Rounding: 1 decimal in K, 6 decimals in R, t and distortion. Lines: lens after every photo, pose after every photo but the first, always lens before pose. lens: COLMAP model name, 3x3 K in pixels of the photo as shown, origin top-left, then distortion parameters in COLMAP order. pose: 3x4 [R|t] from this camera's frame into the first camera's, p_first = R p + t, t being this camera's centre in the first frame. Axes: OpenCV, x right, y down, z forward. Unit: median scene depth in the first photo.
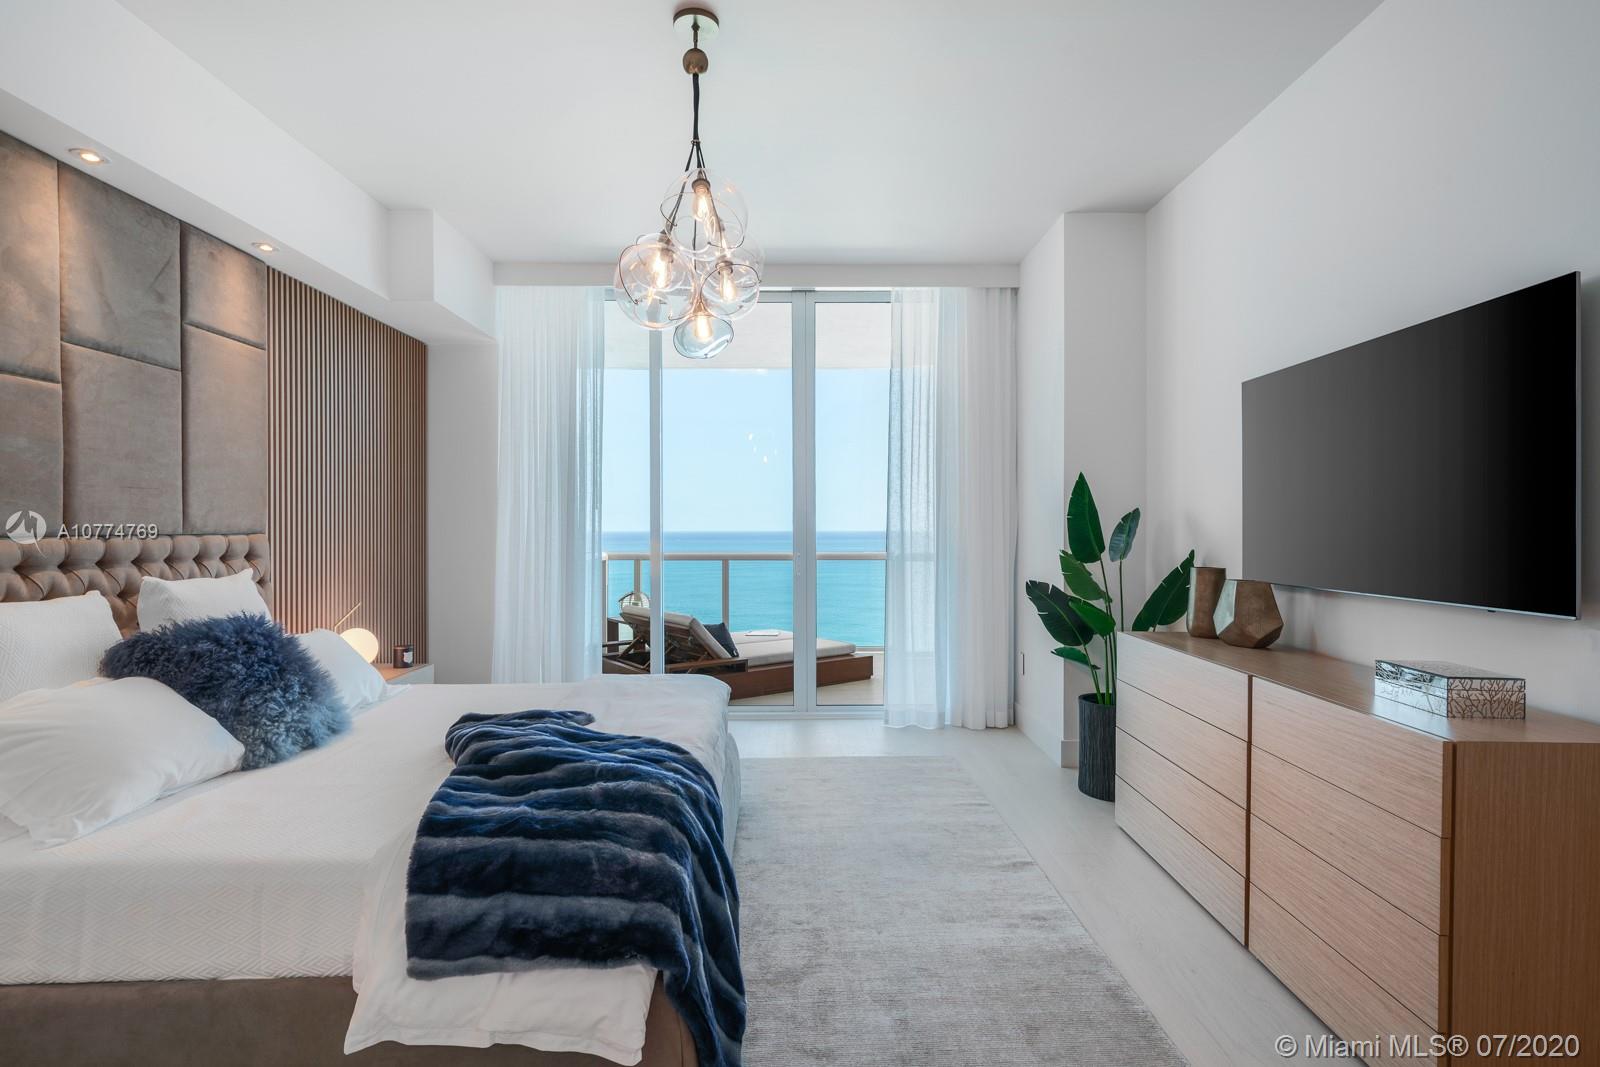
lens RADIAL K [[809.5, 0, 800.0], [0, 809.5, 533.5], [0, 0, 1]] dist [-0.000953, 0.000891]
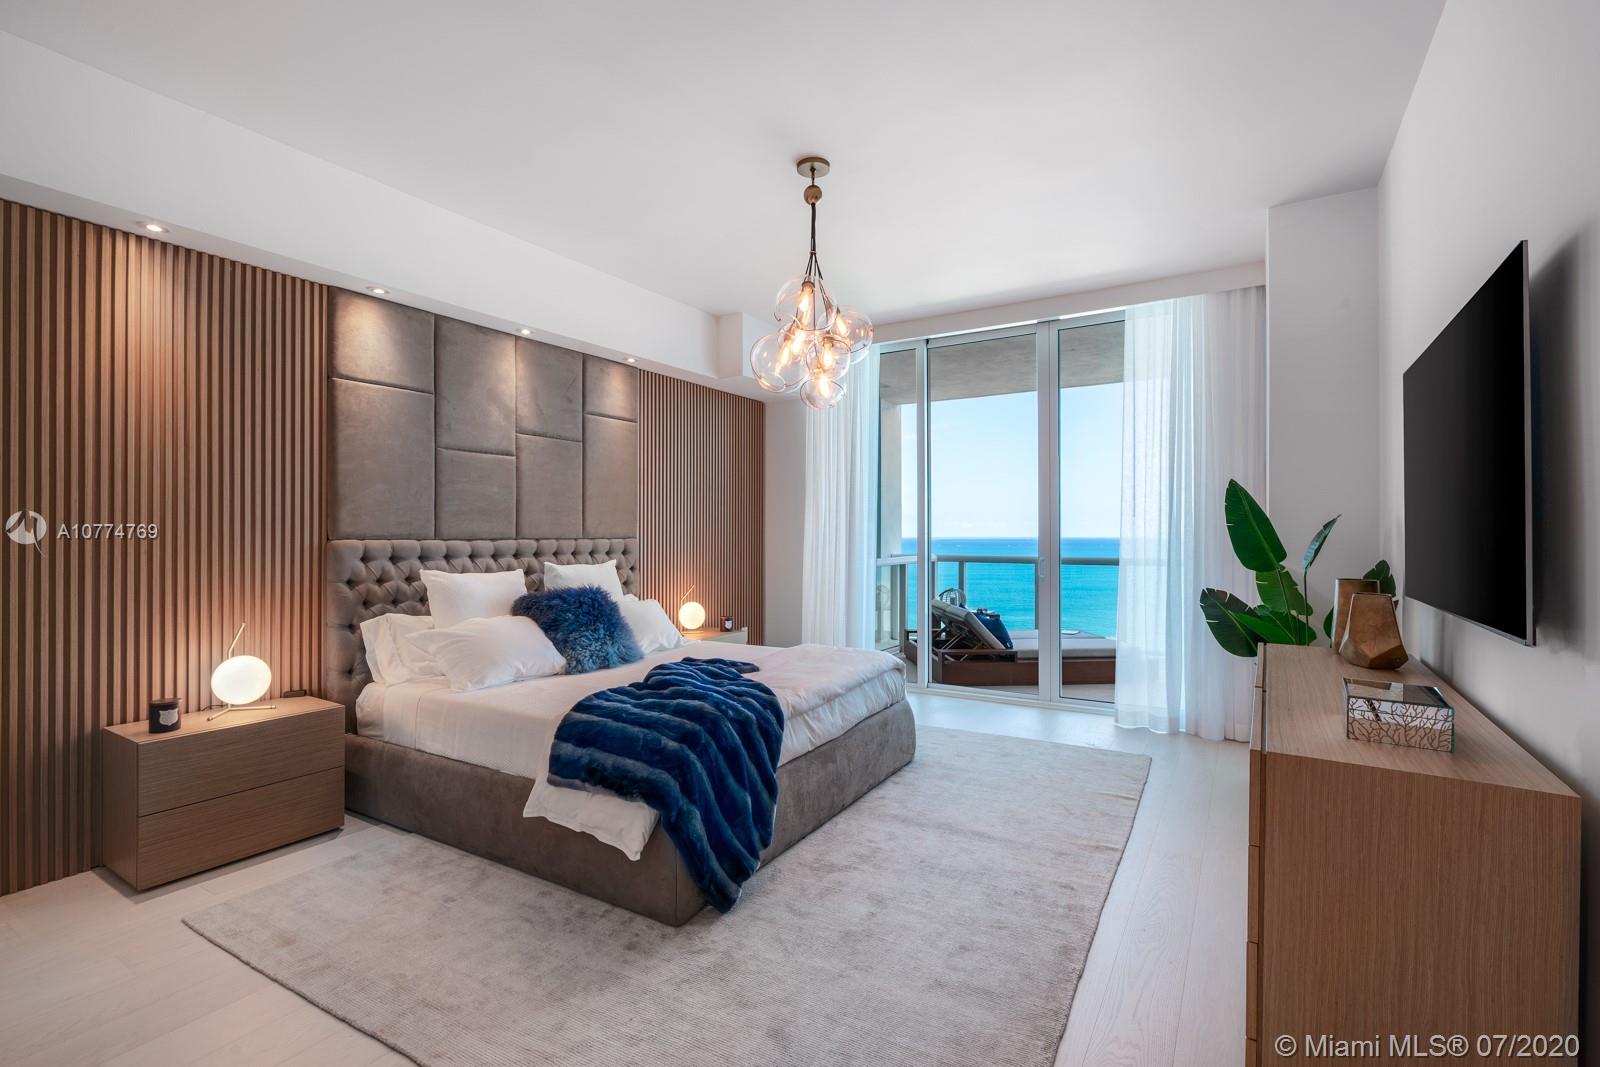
lens RADIAL K [[733.7, 0, 800.0], [0, 733.7, 533.5], [0, 0, 1]] dist [-0.011286, 0.000187]
pose [[0.840554, 0.000845, -0.541727, 0.522940], [-0.004851, 0.999970, -0.005966, -0.002699], [0.541706, 0.007643, 0.840533, -0.046259]]
